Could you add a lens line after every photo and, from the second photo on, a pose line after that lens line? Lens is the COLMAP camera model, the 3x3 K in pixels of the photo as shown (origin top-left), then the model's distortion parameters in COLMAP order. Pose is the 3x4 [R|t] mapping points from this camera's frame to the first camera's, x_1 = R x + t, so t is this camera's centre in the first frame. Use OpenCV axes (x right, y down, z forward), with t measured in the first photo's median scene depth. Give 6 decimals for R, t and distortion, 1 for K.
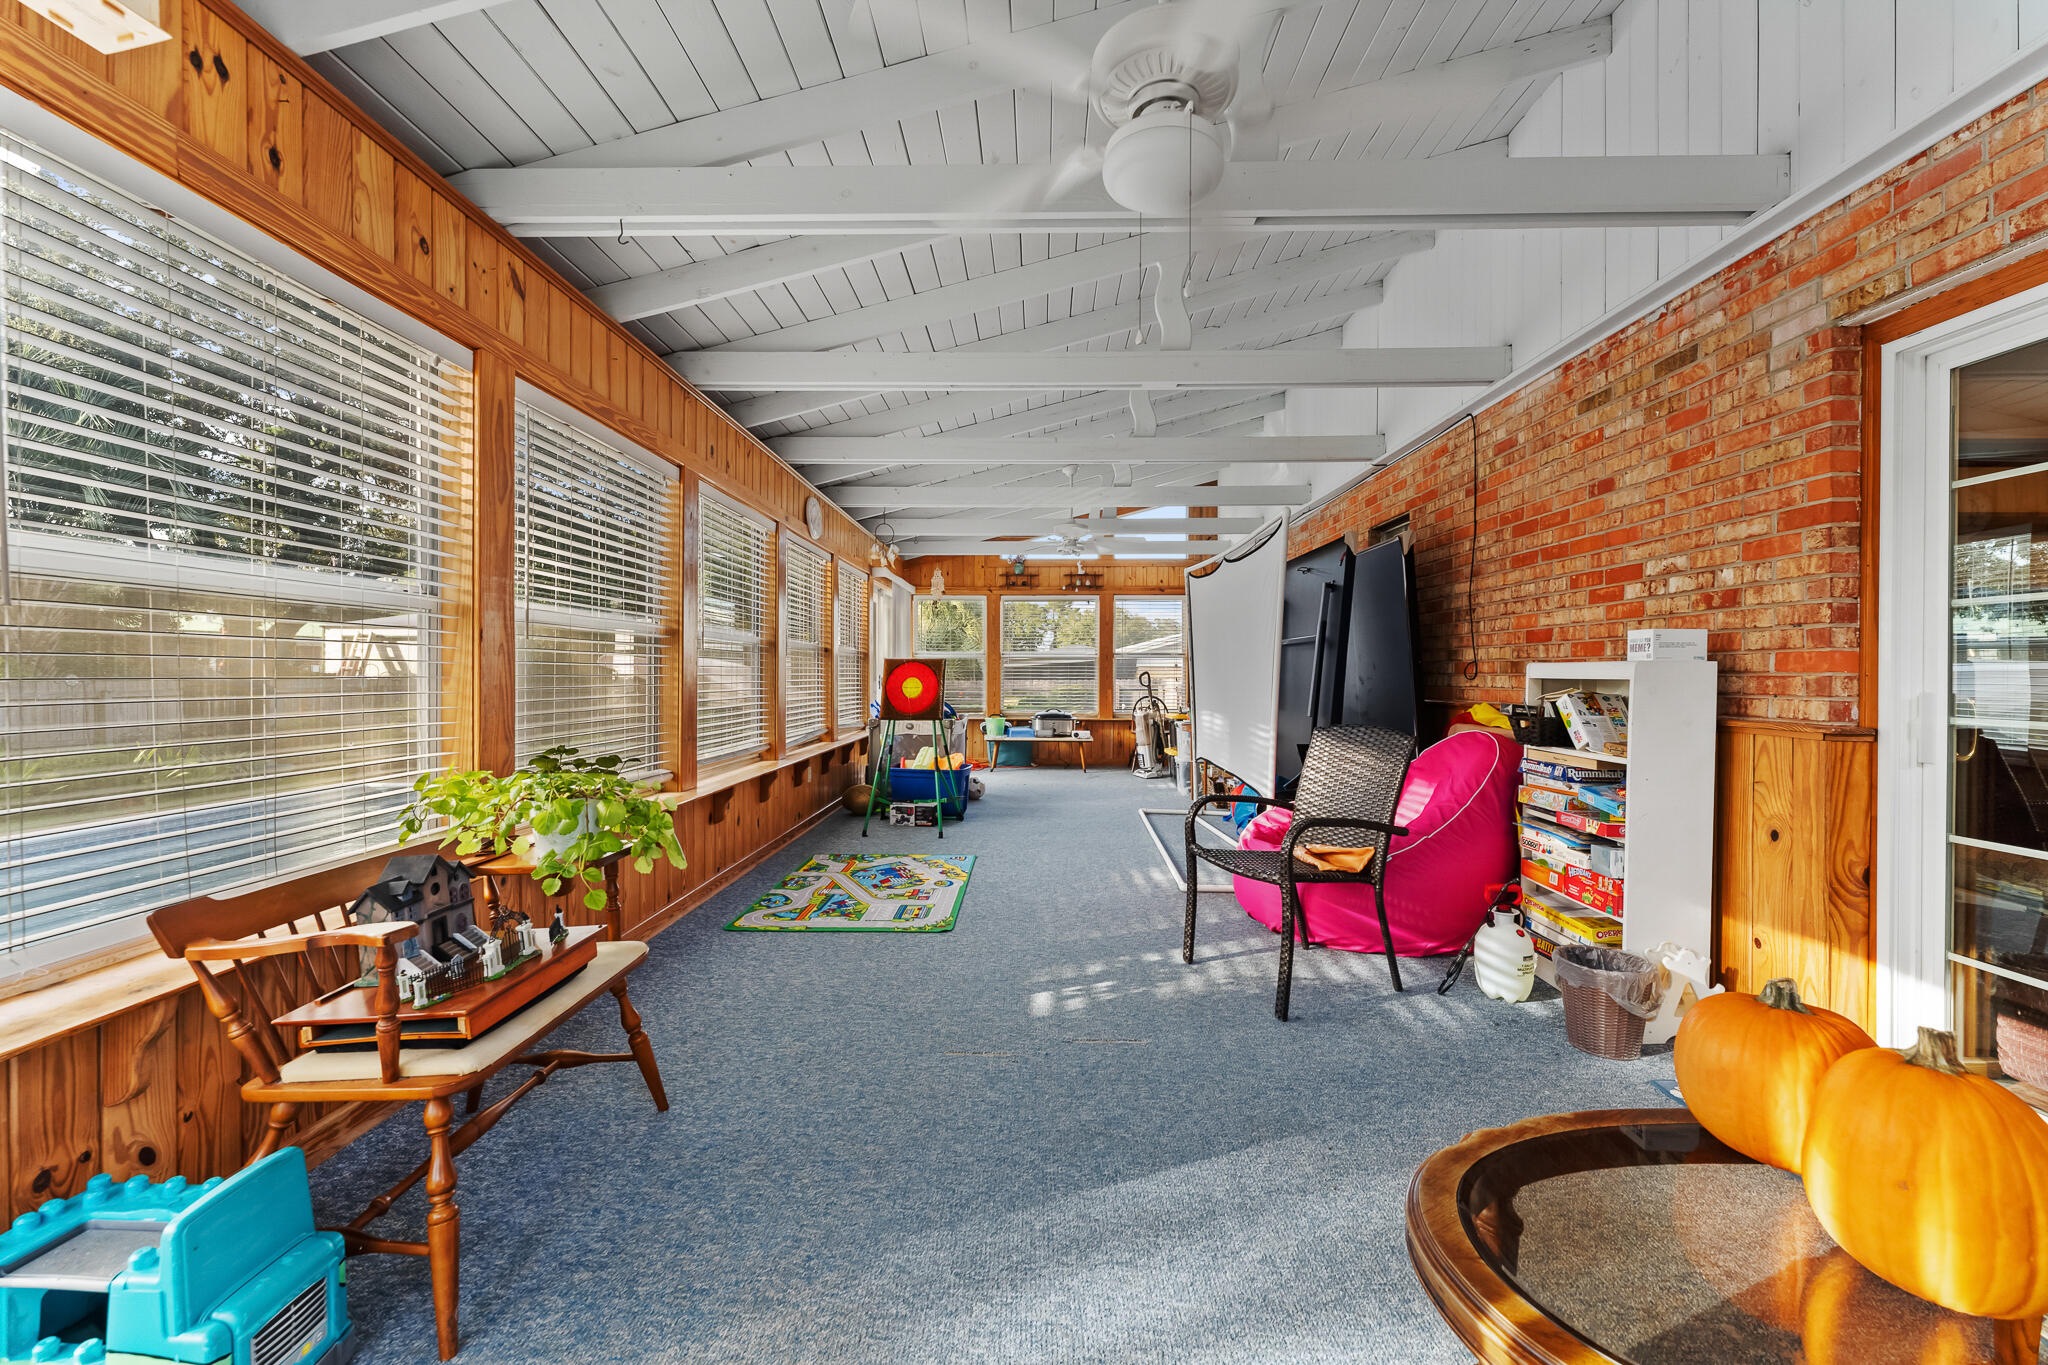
lens RADIAL K [[826.5, 0, 1028.7], [0, 826.5, 681.9], [0, 0, 1]] dist [0.006123, -0.001756]
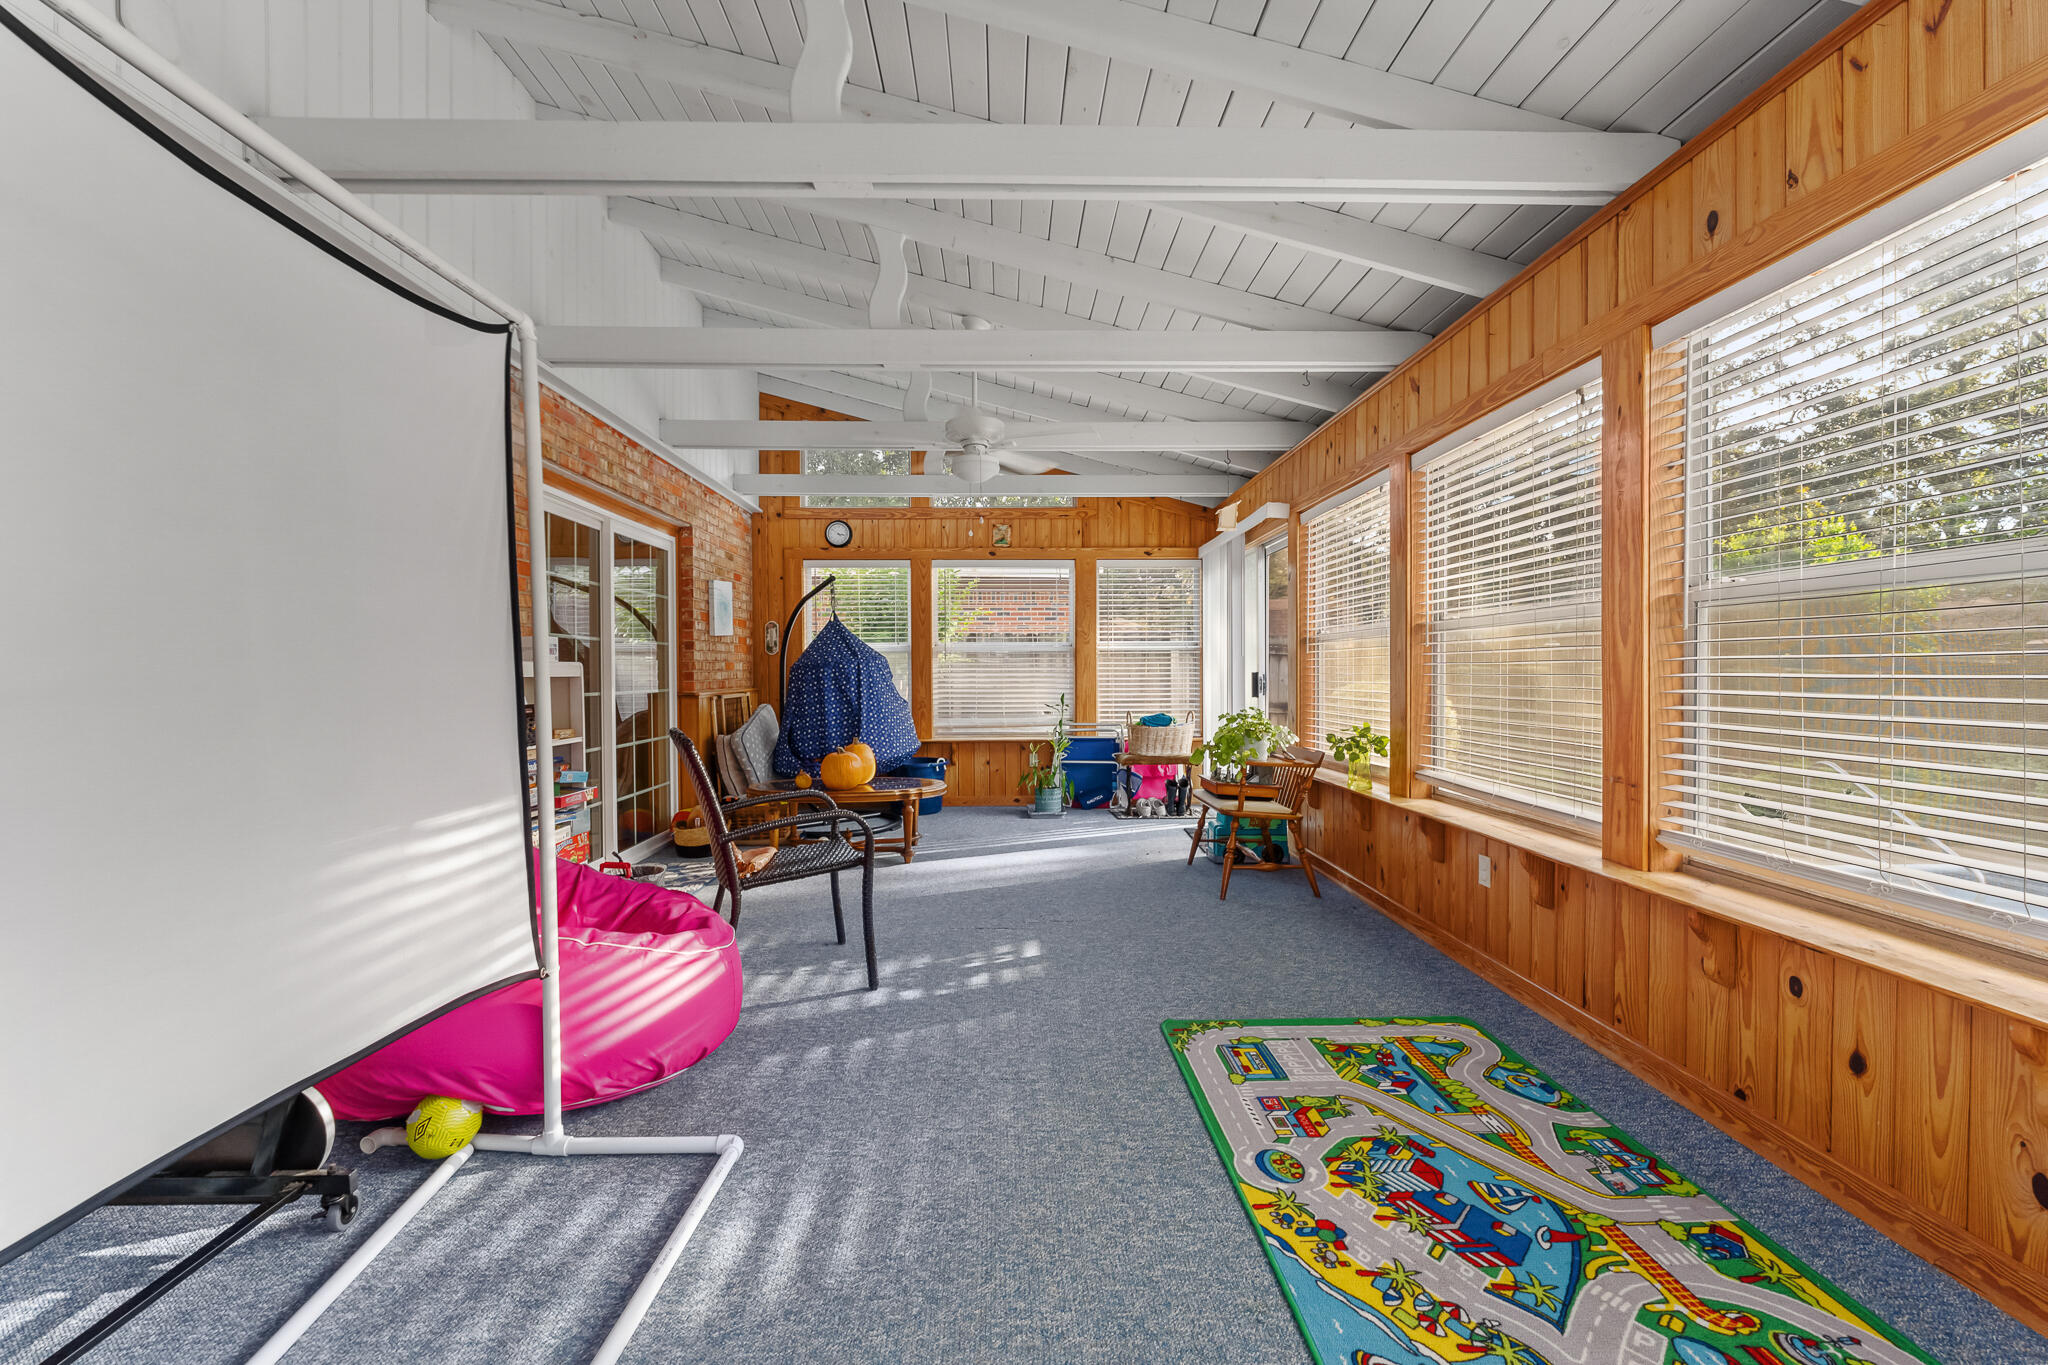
lens RADIAL K [[826.5, 0, 1024.0], [0, 826.5, 683.8], [0, 0, 1]] dist [0.006123, -0.001756]
pose [[-0.999379, 0.006228, -0.034682, 0.056137], [0.005629, 0.999834, 0.017351, -0.016344], [0.034784, 0.017145, -0.999248, 1.887884]]
